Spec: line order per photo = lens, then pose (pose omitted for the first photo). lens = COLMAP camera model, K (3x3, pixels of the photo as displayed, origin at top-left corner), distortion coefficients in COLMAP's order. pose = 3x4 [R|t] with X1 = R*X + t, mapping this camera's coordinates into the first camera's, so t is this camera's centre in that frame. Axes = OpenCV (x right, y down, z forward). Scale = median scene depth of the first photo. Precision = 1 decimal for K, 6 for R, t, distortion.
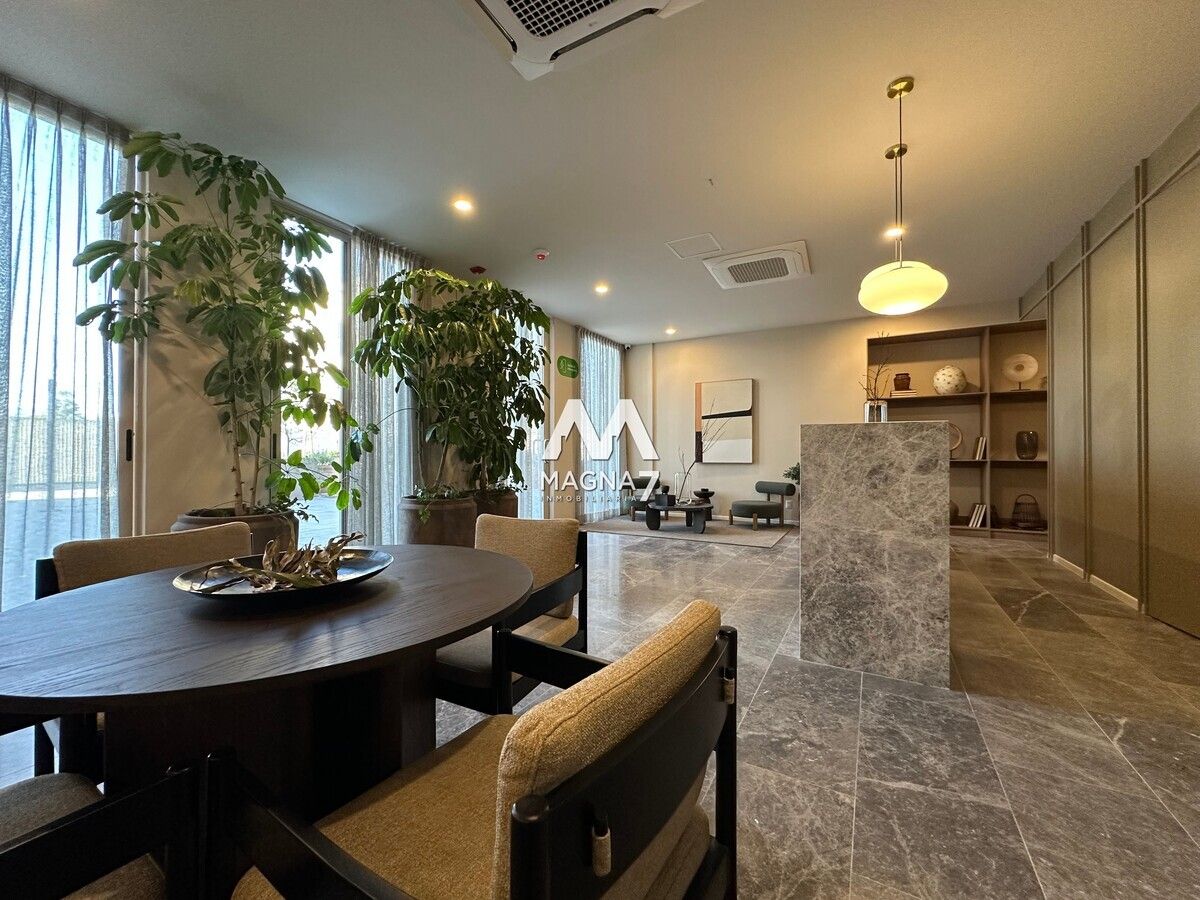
lens RADIAL K [[478.2, 0, 598.5], [0, 478.2, 451.0], [0, 0, 1]] dist [-0.003335, -0.000103]
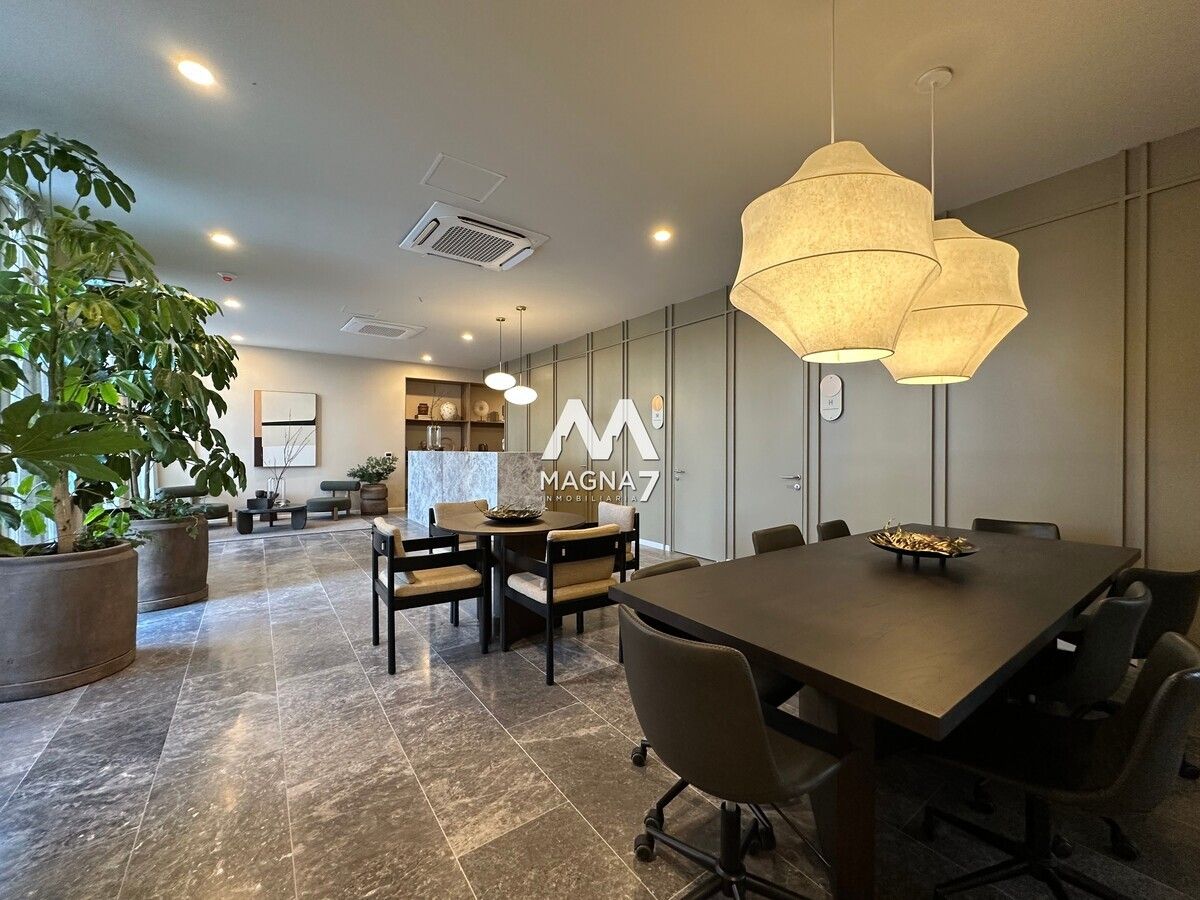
lens RADIAL K [[478.2, 0, 603.4], [0, 478.2, 451.7], [0, 0, 1]] dist [-0.003335, -0.000103]
pose [[0.405721, -0.005680, 0.913979, -0.504568], [-0.009453, 0.999901, 0.010411, -0.031336], [-0.913948, -0.012864, 0.405627, -0.124605]]
